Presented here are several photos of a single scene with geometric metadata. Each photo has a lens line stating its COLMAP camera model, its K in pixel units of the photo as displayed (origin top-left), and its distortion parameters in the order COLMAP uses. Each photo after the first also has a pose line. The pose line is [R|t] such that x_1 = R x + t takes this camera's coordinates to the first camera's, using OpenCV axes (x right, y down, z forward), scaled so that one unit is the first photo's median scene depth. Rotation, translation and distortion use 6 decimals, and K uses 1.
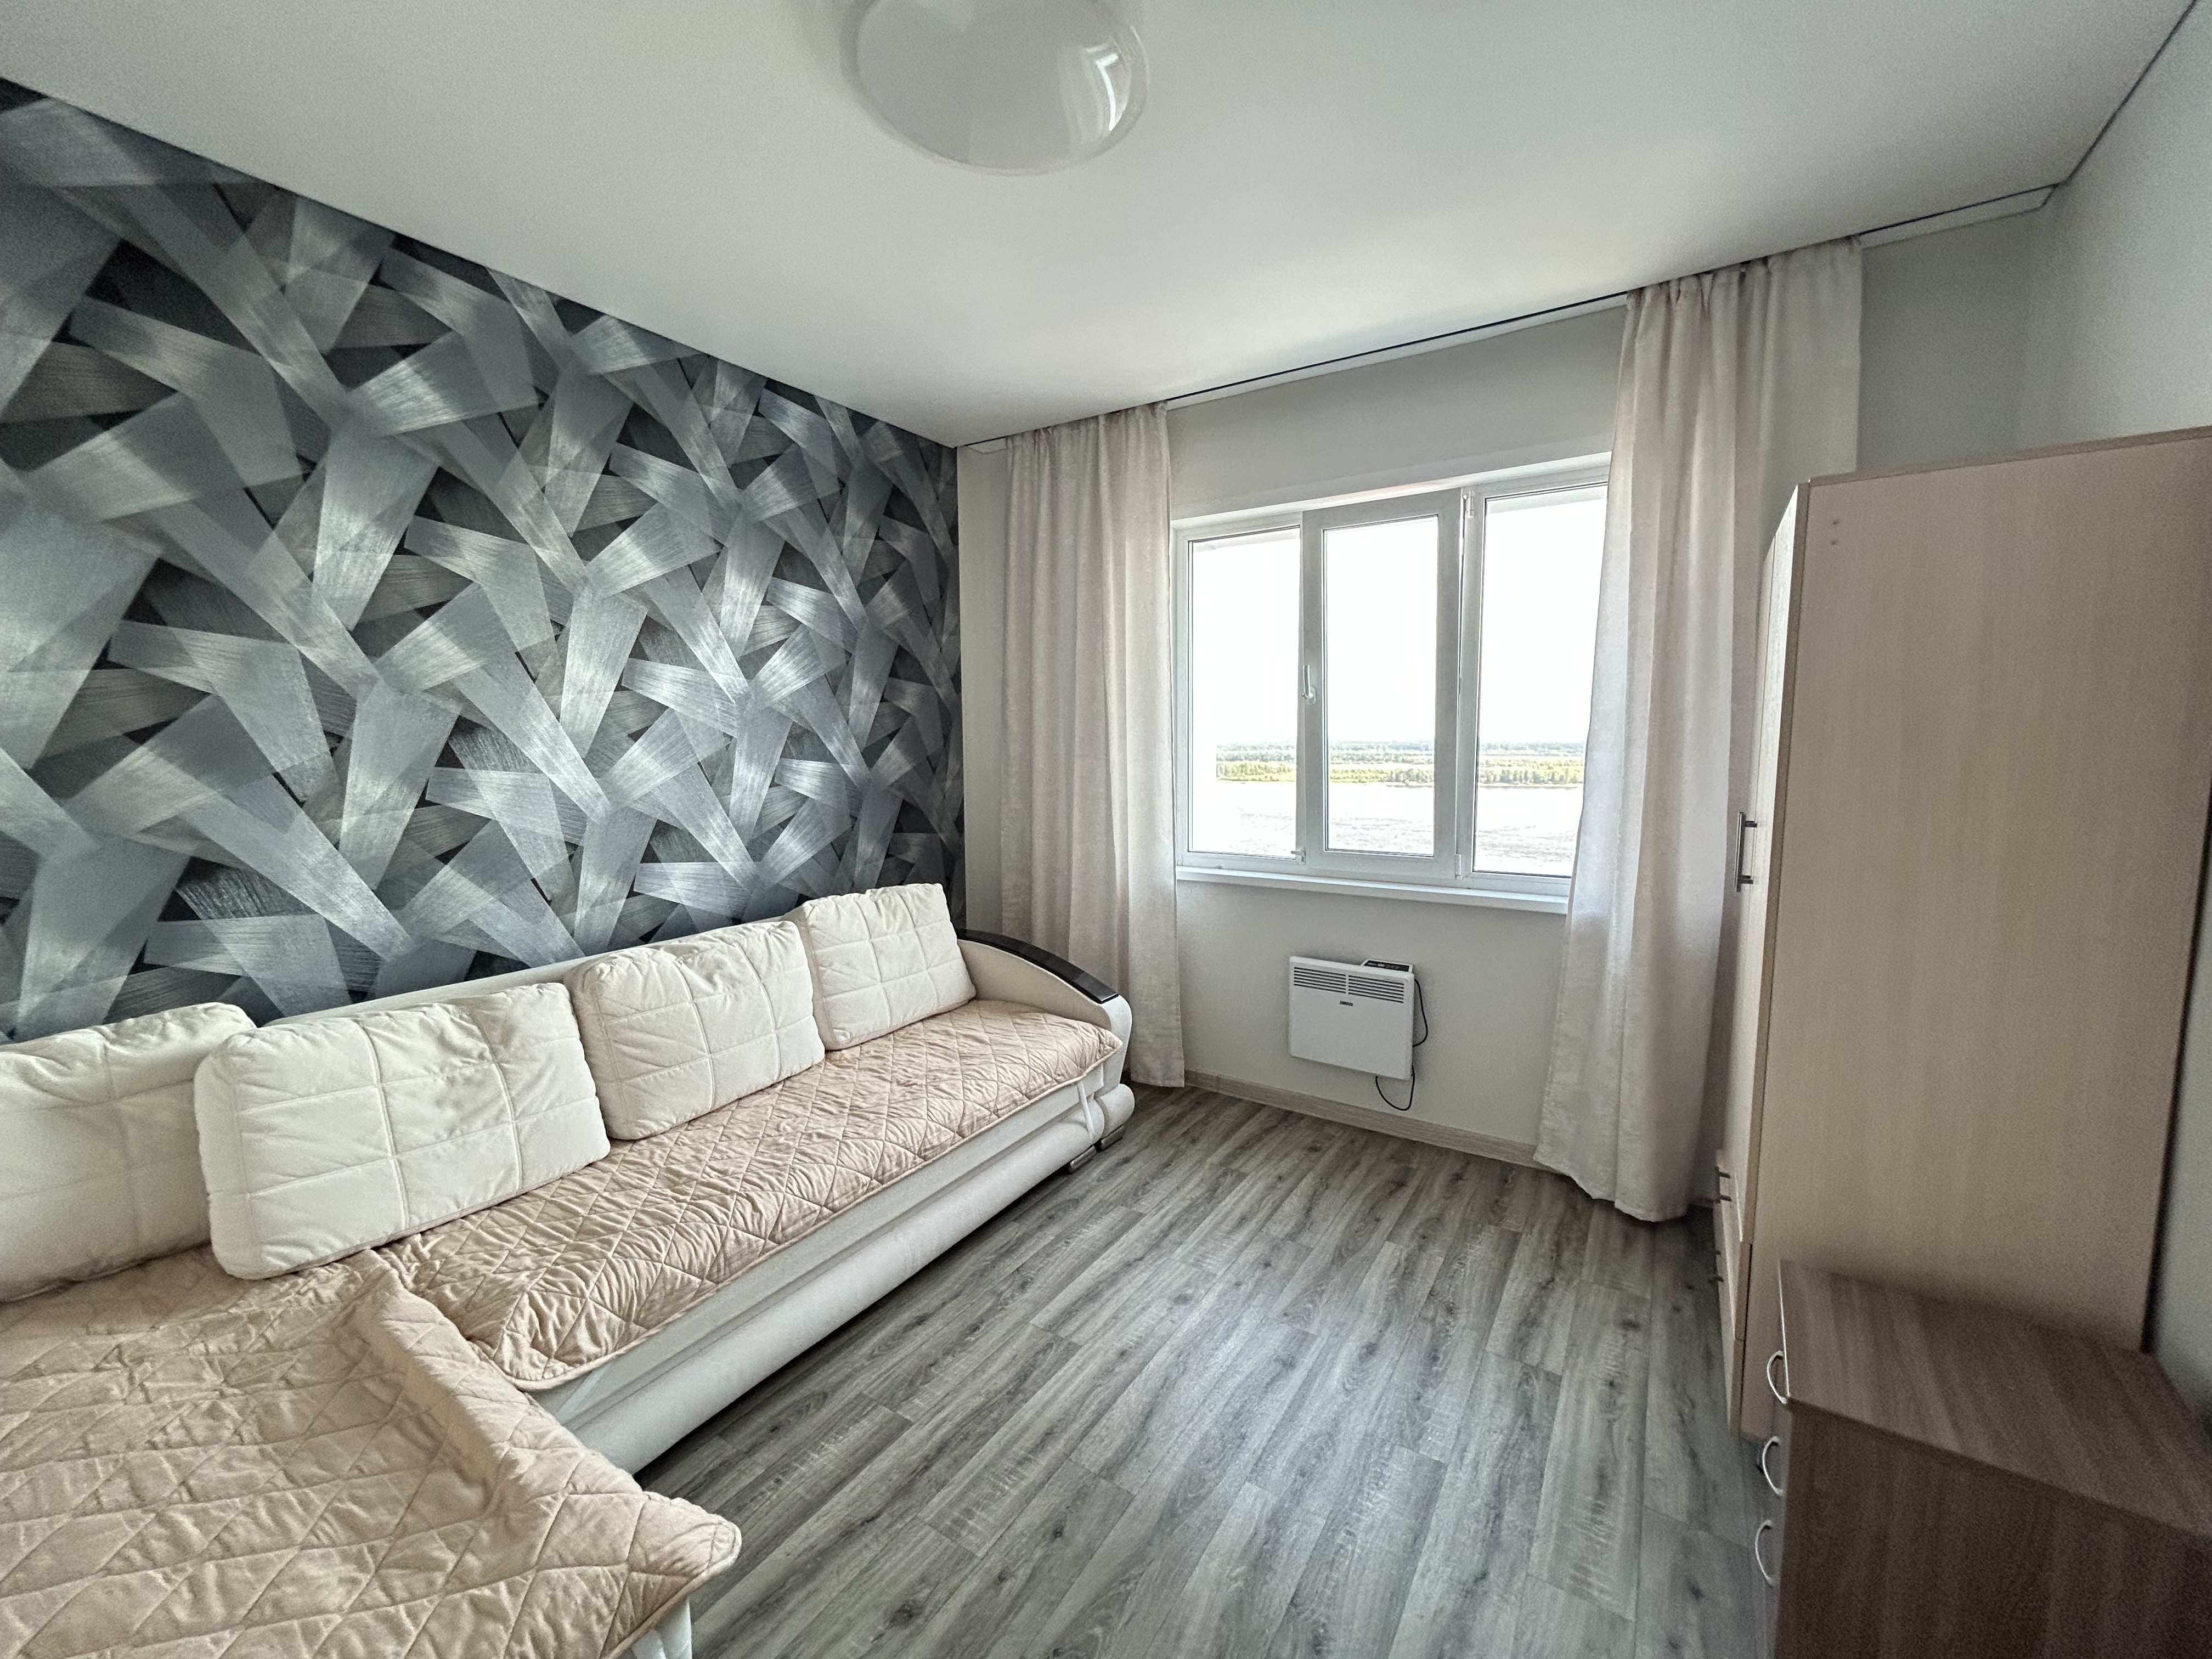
lens RADIAL K [[892.9, 0, 1107.7], [0, 892.9, 822.0], [0, 0, 1]] dist [0.000002, 0.001672]
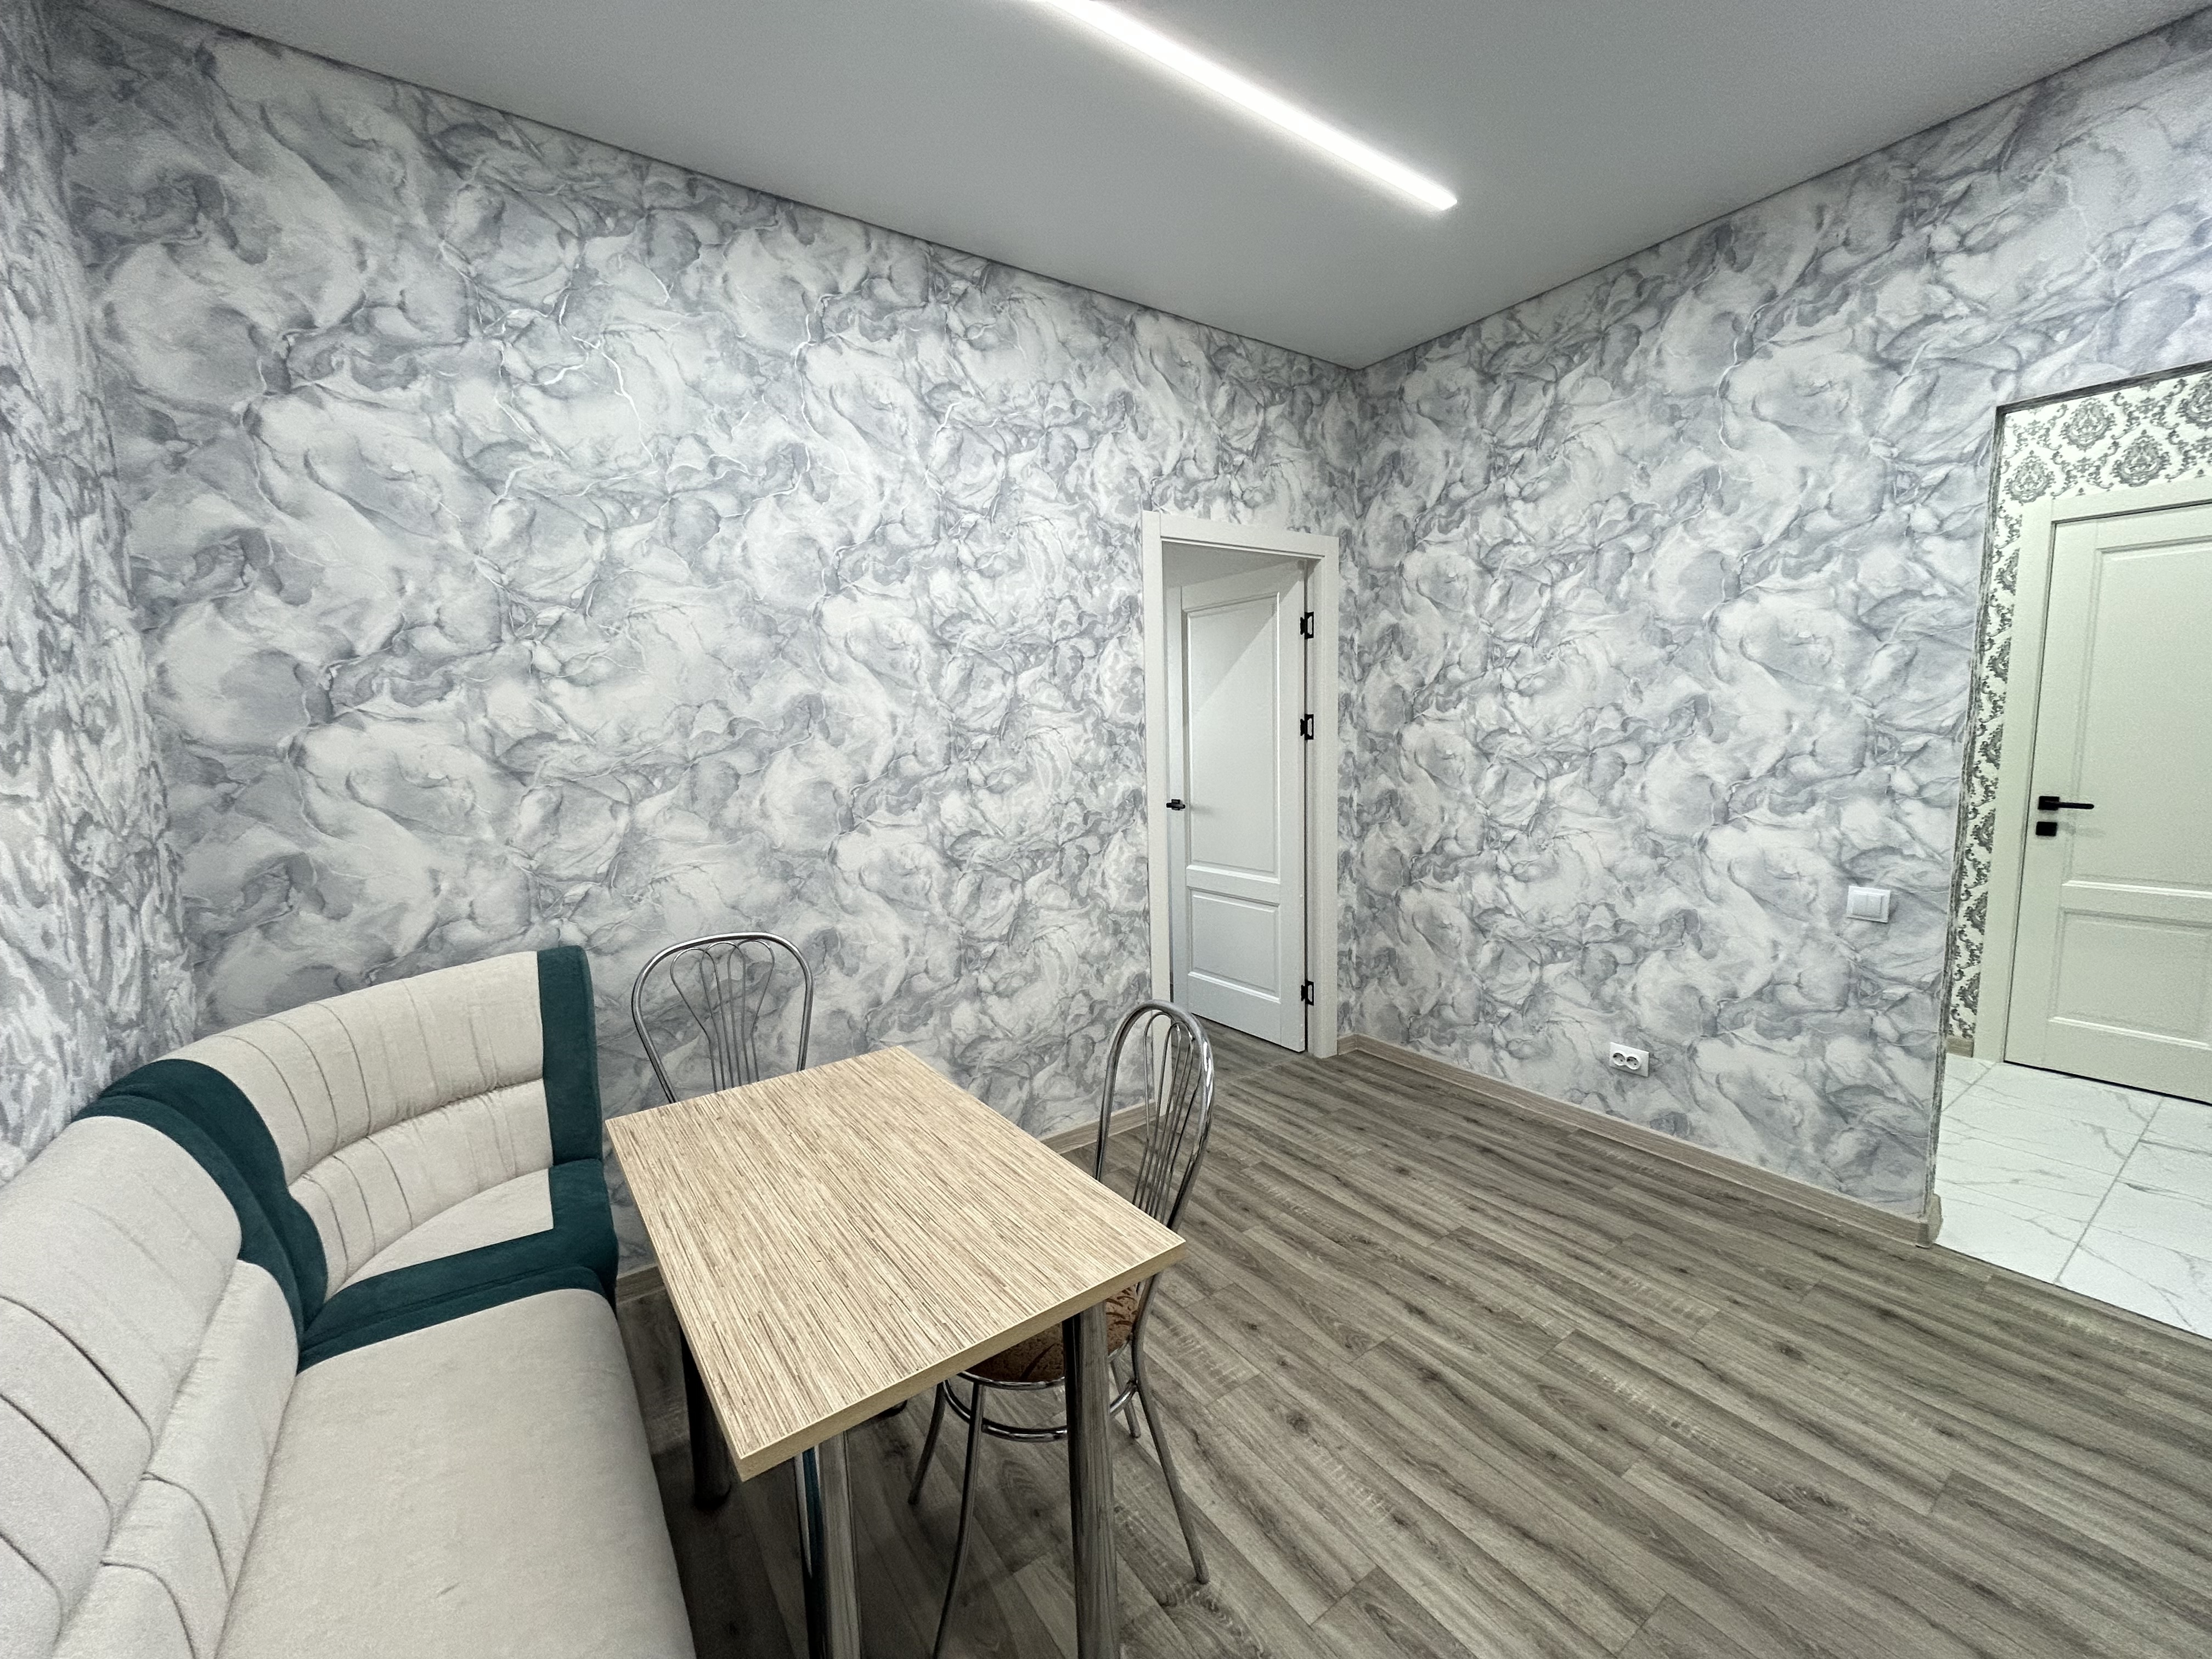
lens RADIAL K [[892.9, 0, 1109.7], [0, 892.9, 826.5], [0, 0, 1]] dist [0.000002, 0.001672]
pose [[0.380163, -0.110803, 0.918259, -0.579899], [0.111882, 0.991017, 0.073263, -0.041990], [-0.918128, 0.074884, 0.389144, 0.755290]]
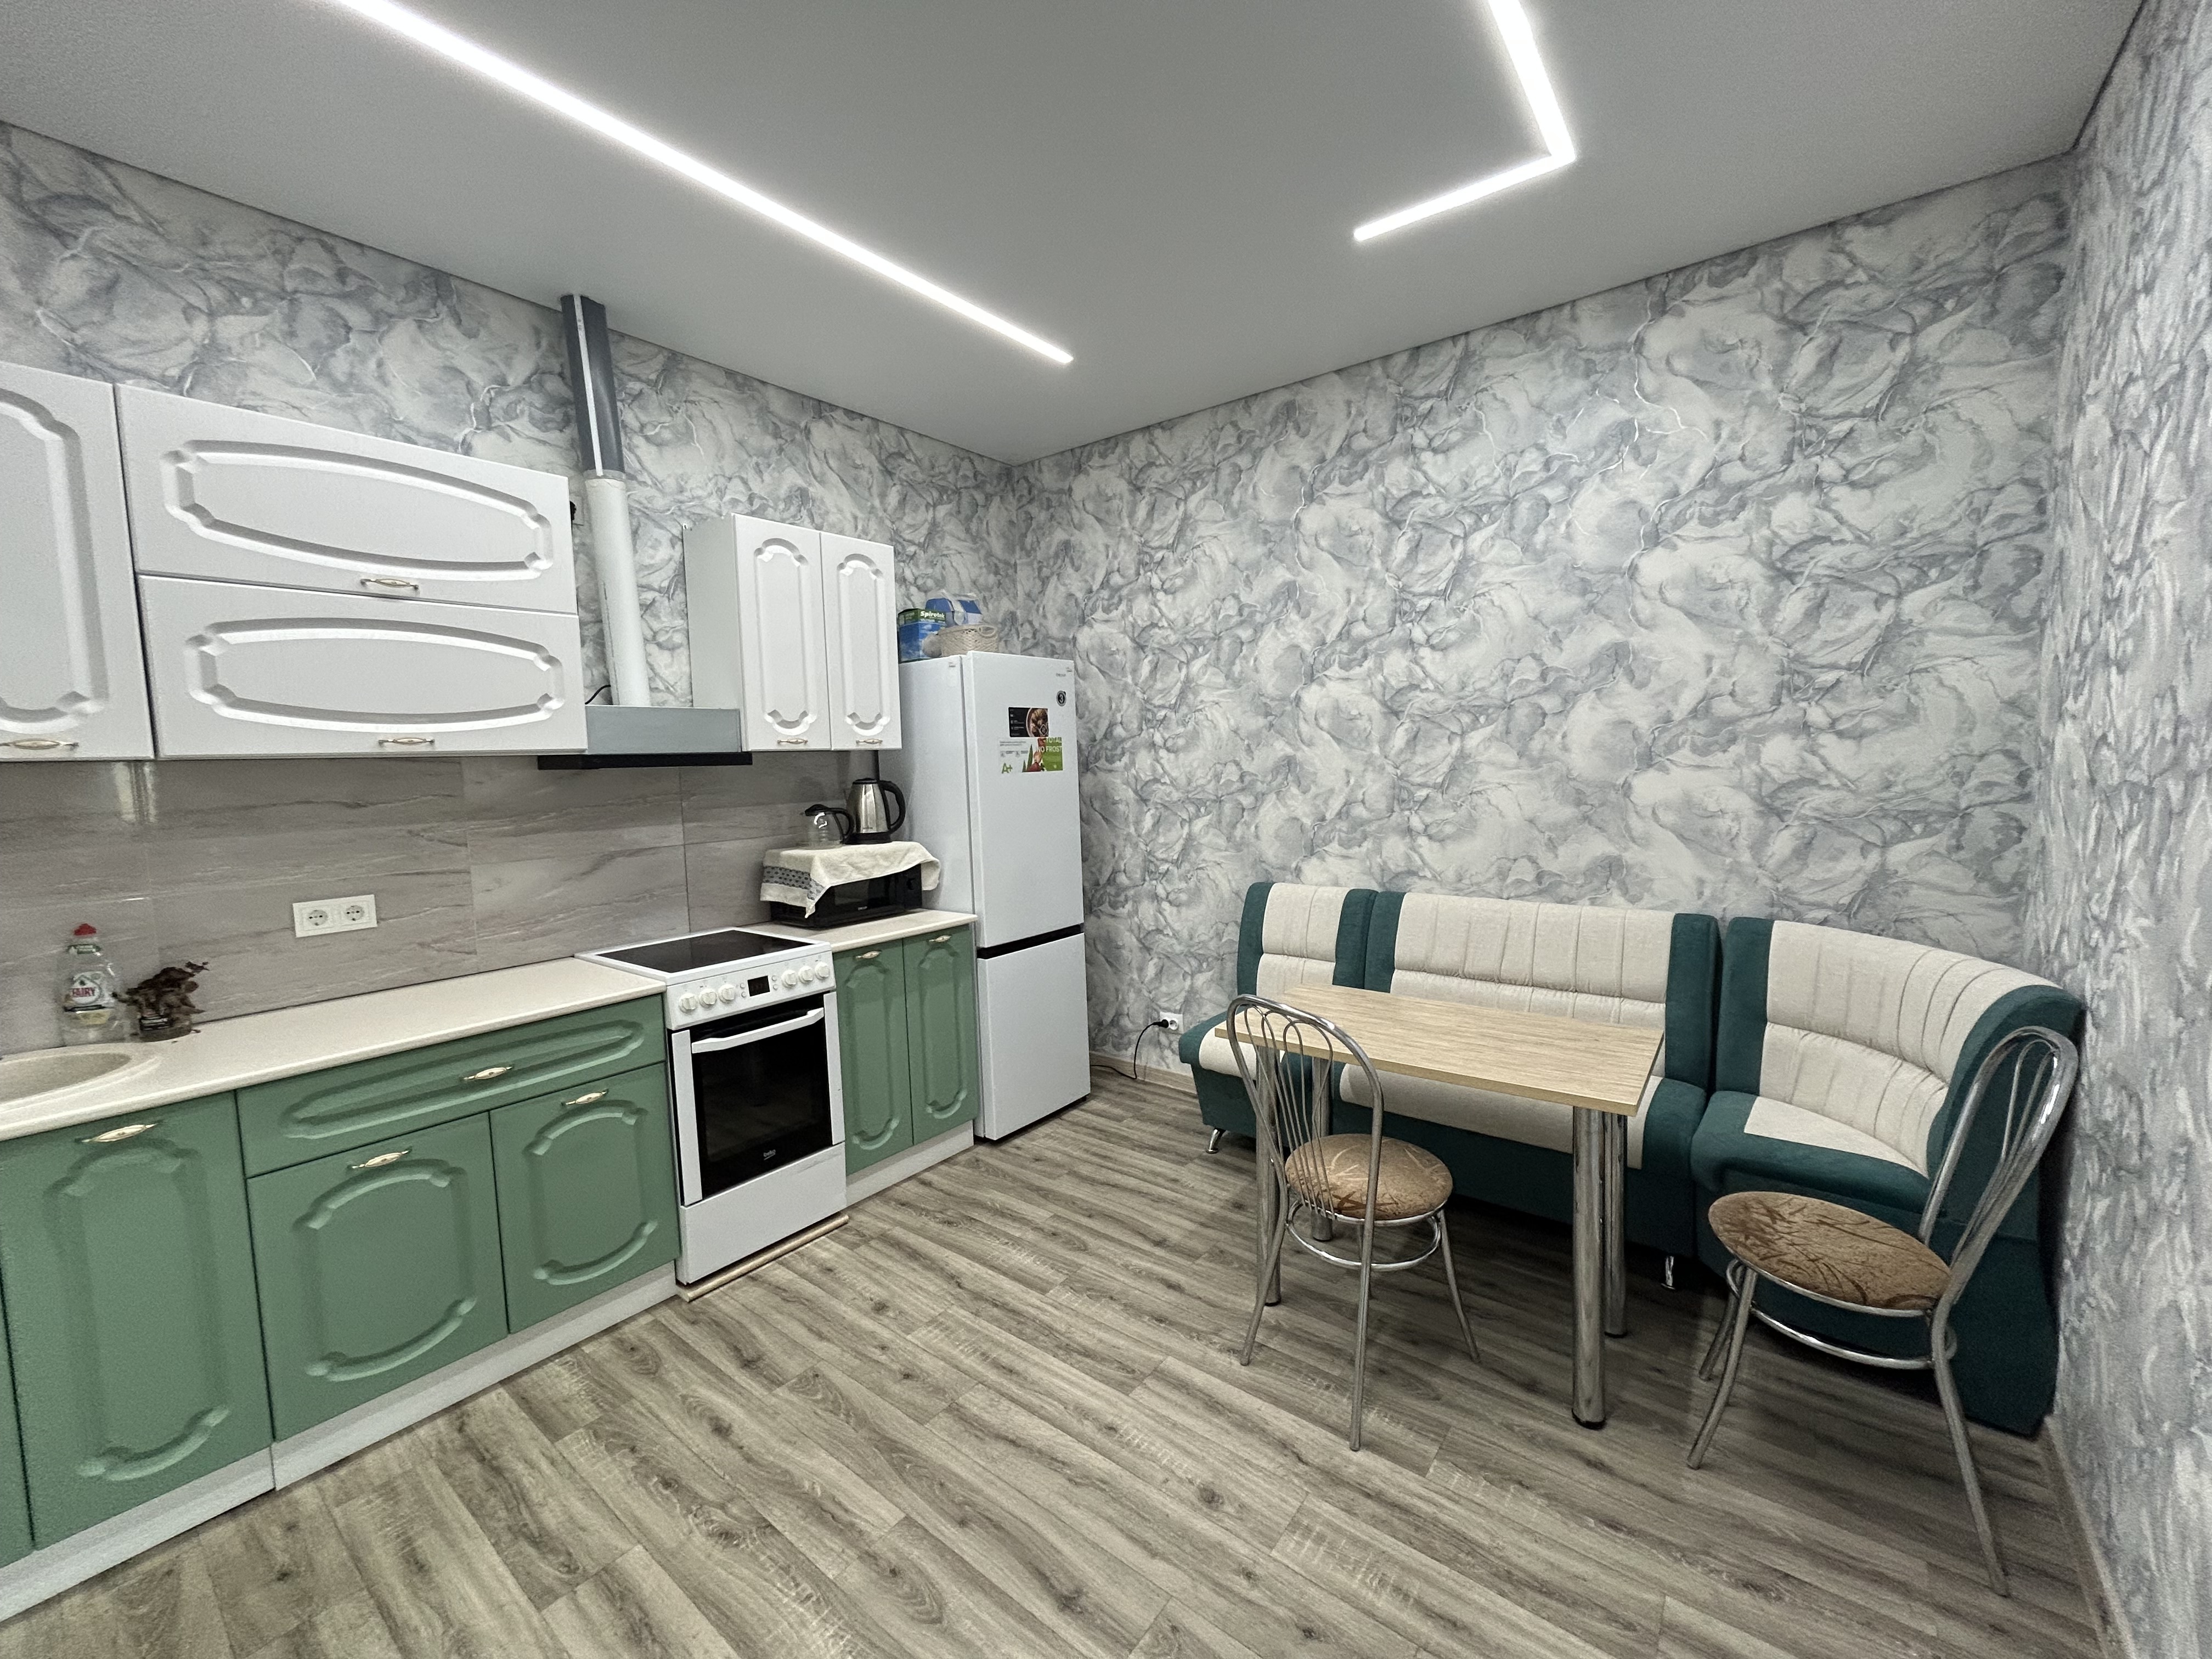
lens RADIAL K [[892.9, 0, 1106.7], [0, 892.9, 832.5], [0, 0, 1]] dist [0.000002, 0.001672]
pose [[-0.095620, 0.097439, -0.990637, 0.708684], [-0.068638, 0.992183, 0.104216, -0.070787], [0.993049, 0.077960, -0.088184, 0.871416]]
